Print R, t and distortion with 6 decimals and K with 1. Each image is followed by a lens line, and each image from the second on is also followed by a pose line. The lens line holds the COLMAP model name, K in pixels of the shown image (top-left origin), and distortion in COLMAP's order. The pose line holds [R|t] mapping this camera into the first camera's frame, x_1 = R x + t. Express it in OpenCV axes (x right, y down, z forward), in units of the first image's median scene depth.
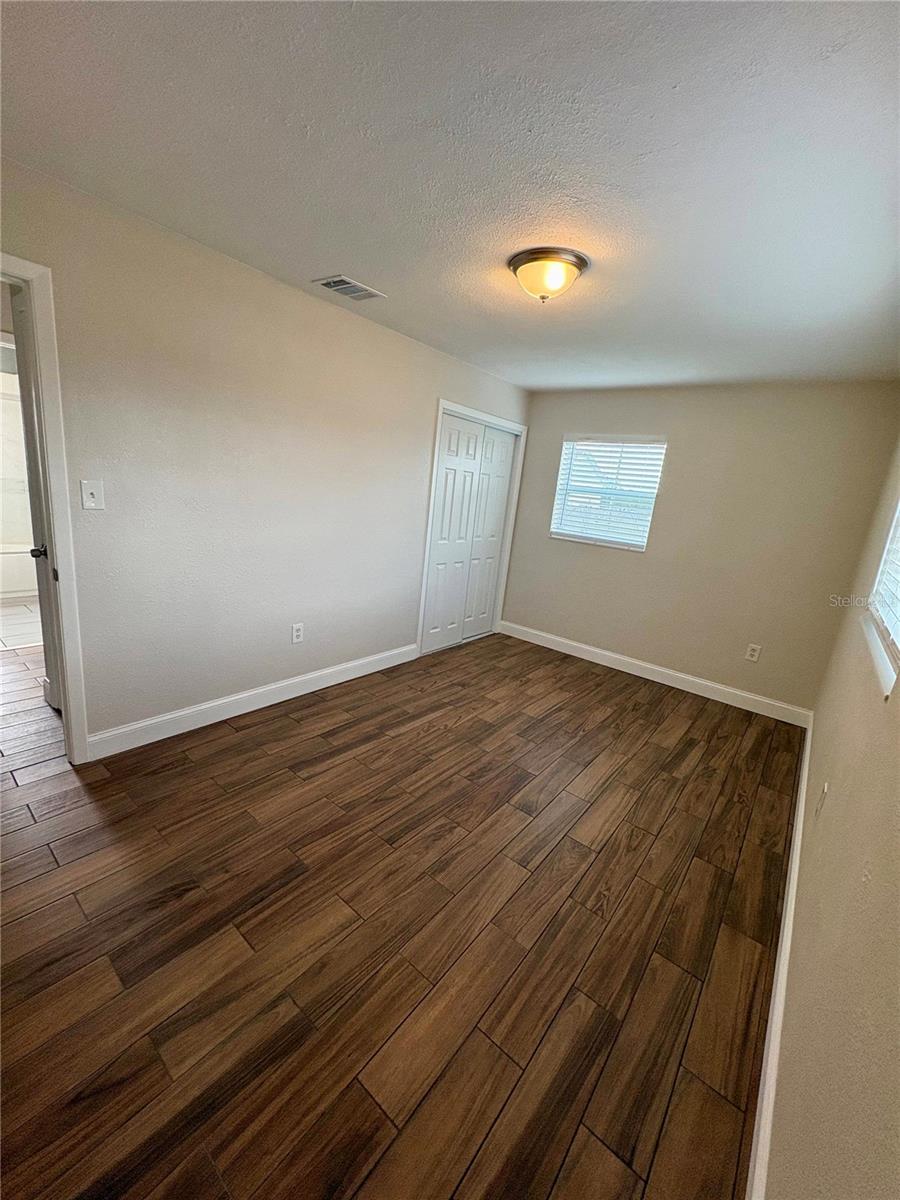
lens RADIAL K [[475.5, 0, 450.0], [0, 475.5, 600.0], [0, 0, 1]] dist [-0.000330, -0.000220]
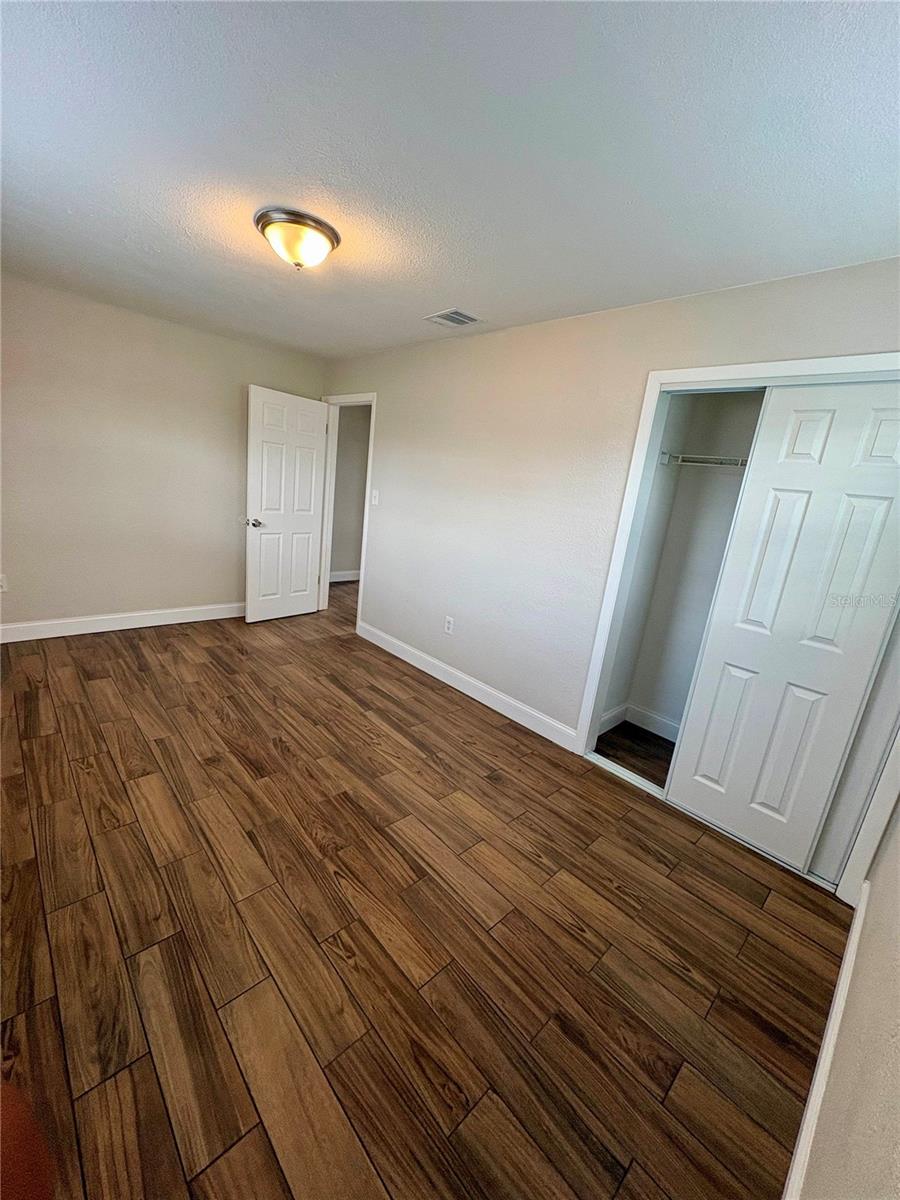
lens RADIAL K [[475.5, 0, 450.0], [0, 475.5, 600.0], [0, 0, 1]] dist [-0.000330, -0.000220]
pose [[-0.123166, 0.126990, -0.984227, 0.922937], [-0.351827, 0.921771, 0.162959, -0.201144], [0.927927, 0.366349, -0.068852, 1.222188]]
